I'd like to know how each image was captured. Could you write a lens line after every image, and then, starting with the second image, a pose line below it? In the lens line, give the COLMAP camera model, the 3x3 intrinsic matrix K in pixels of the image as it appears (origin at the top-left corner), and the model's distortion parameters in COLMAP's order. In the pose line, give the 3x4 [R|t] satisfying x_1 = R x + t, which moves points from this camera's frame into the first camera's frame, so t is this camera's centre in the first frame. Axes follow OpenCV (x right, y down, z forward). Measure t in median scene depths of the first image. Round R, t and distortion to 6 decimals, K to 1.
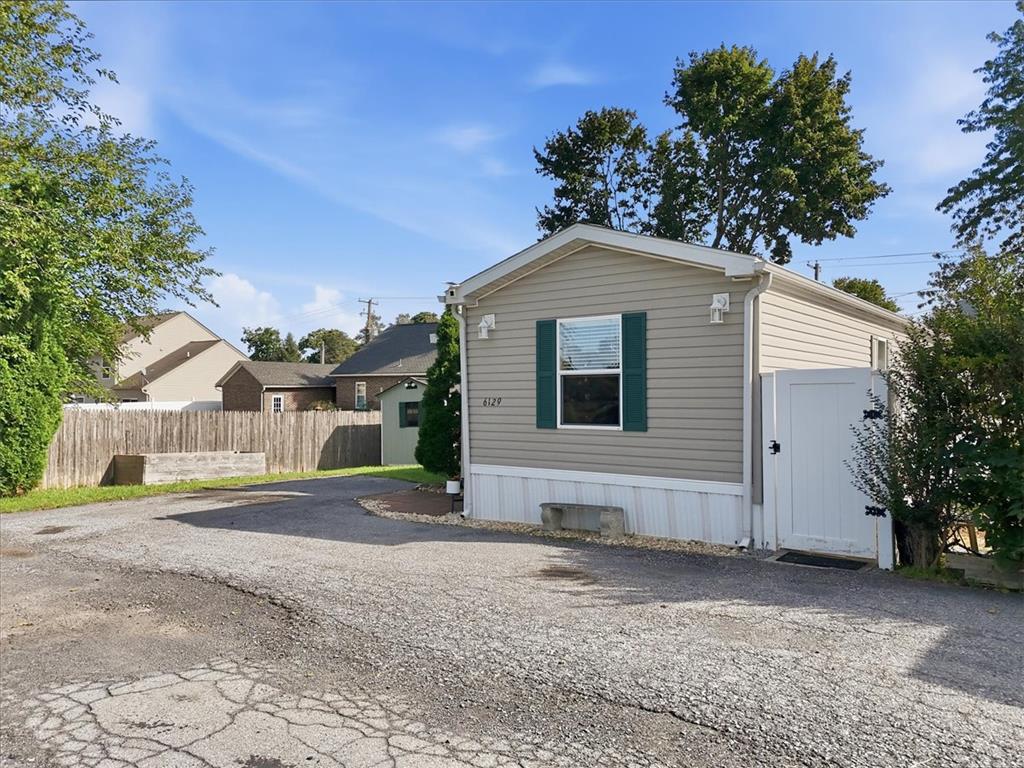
lens RADIAL K [[756.1, 0, 517.2], [0, 756.1, 378.2], [0, 0, 1]] dist [0.022033, -0.002552]
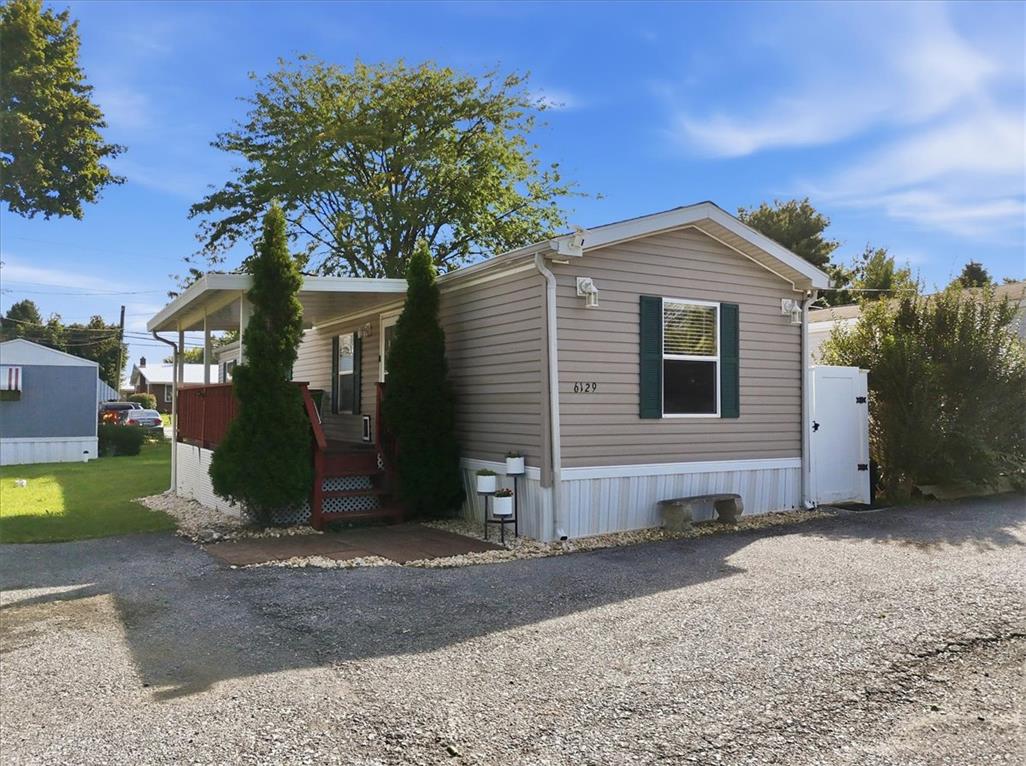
lens RADIAL K [[757.6, 0, 518.2], [0, 757.6, 377.2], [0, 0, 1]] dist [0.022033, -0.002552]
pose [[0.360178, 0.037369, 0.932135, -0.371556], [-0.026455, 0.999205, -0.029836, 0.021435], [-0.932509, -0.013913, 0.360880, 0.361508]]
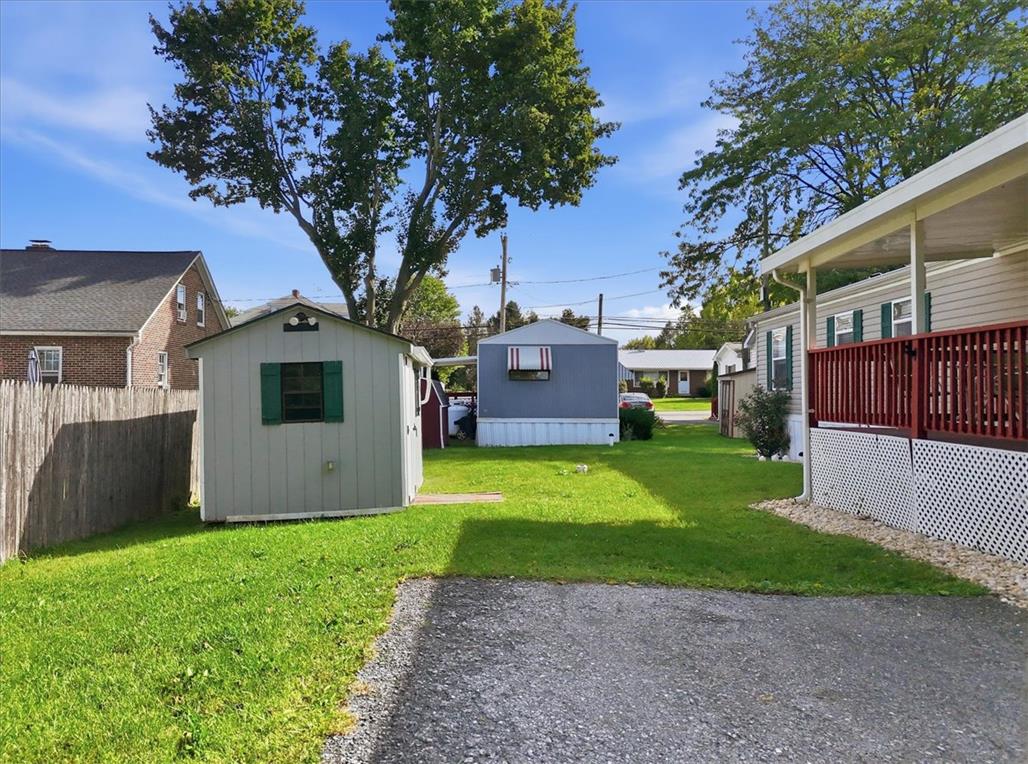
lens RADIAL K [[755.5, 0, 514.0], [0, 755.5, 382.0], [0, 0, 1]] dist [0.079832, -0.124100]
pose [[0.800908, 0.011186, 0.598683, -0.292700], [-0.018016, 0.999823, 0.005420, 0.037389], [-0.598516, -0.015126, 0.800968, 0.587092]]
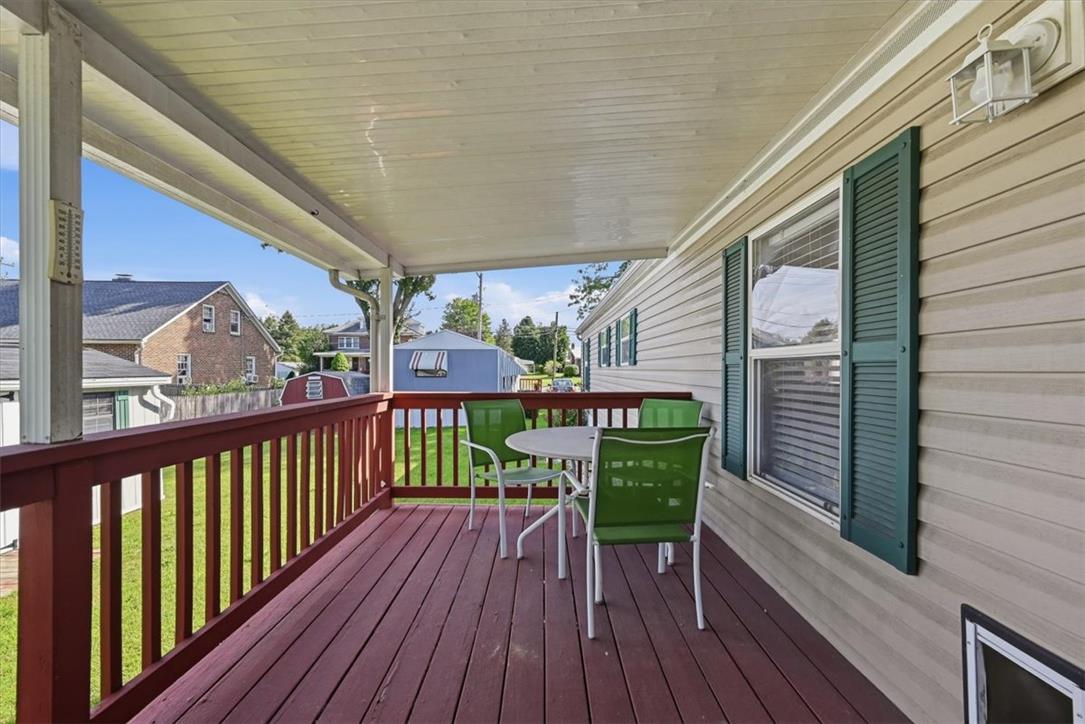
lens RADIAL K [[430.9, 0, 542.5], [0, 430.9, 362.0], [0, 0, 1]] dist [-0.000195, 0.000021]
pose [[0.801405, 0.011207, 0.598017, 0.038846], [-0.018037, 0.999823, 0.005435, 0.006045], [-0.597850, -0.015142, 0.801465, 0.661340]]
